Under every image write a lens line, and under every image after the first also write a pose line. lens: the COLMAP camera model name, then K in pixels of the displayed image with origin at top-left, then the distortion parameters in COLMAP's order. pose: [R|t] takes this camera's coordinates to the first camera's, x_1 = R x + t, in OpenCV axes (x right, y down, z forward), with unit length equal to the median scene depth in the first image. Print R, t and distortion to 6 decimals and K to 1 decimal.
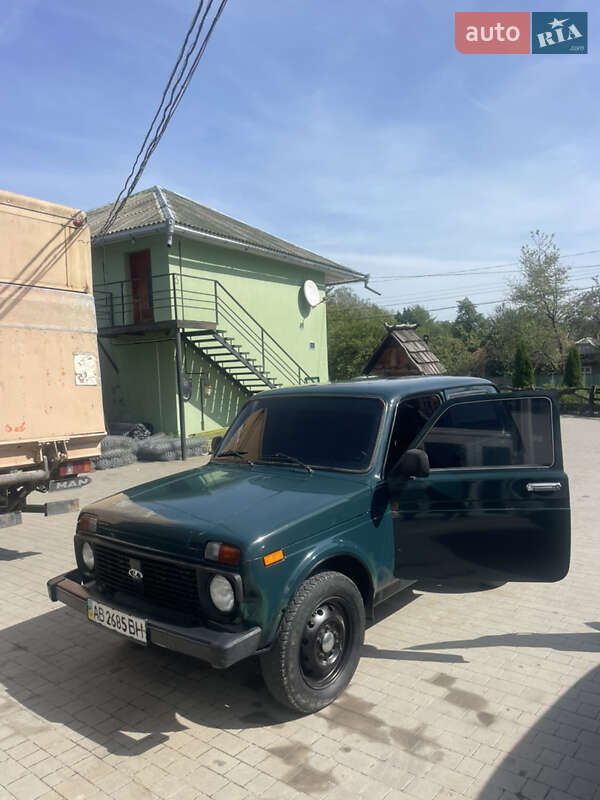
lens RADIAL K [[609.5, 0, 317.7], [0, 609.5, 399.2], [0, 0, 1]] dist [0.091766, -0.137475]
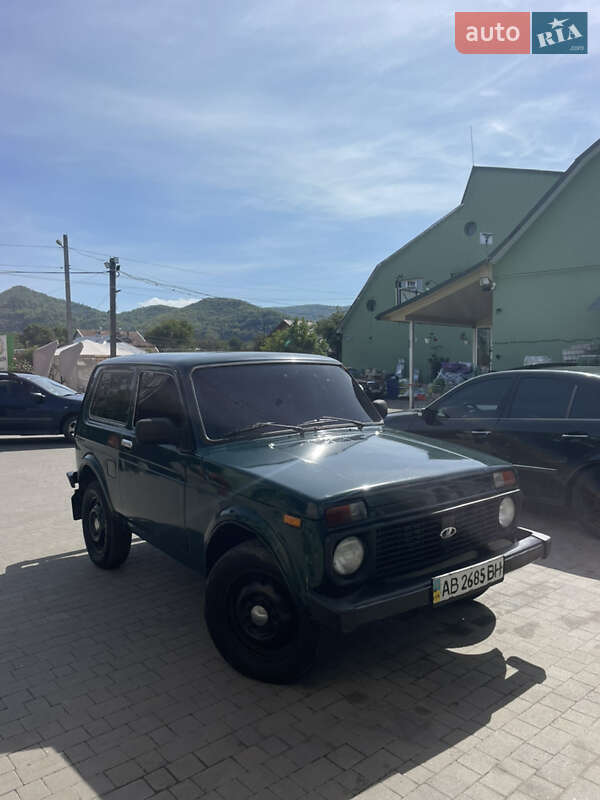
lens RADIAL K [[609.5, 0, 317.7], [0, 609.5, 399.2], [0, 0, 1]] dist [0.091766, -0.137475]
pose [[0.212044, -0.016451, 0.977122, -1.310057], [0.059333, 0.998231, 0.003931, 0.067473], [-0.975457, 0.057142, 0.212645, 1.029370]]
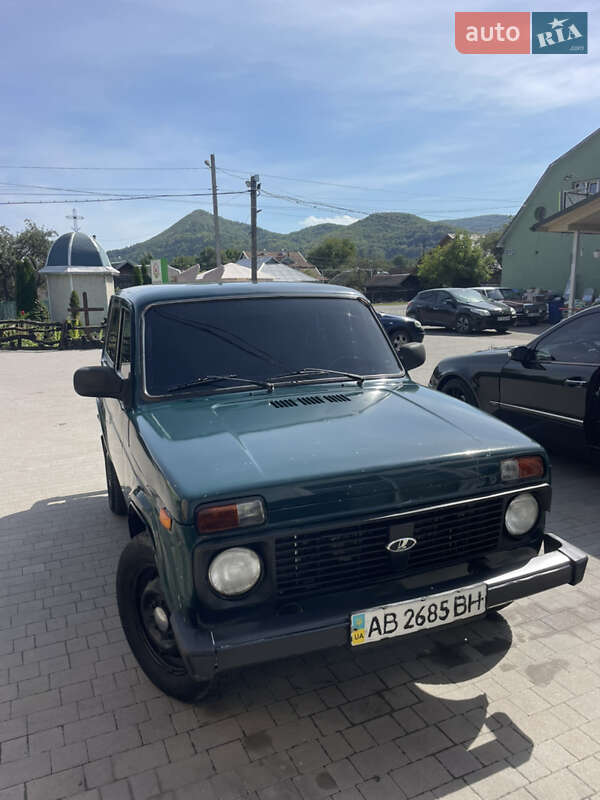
lens RADIAL K [[612.1, 0, 300.1], [0, 612.1, 414.1], [0, 0, 1]] dist [0.085950, -0.124112]
pose [[0.484979, -0.145844, 0.862279, -0.950570], [0.051350, 0.989044, 0.138404, 0.045094], [-0.873017, -0.022845, 0.487155, 0.808701]]
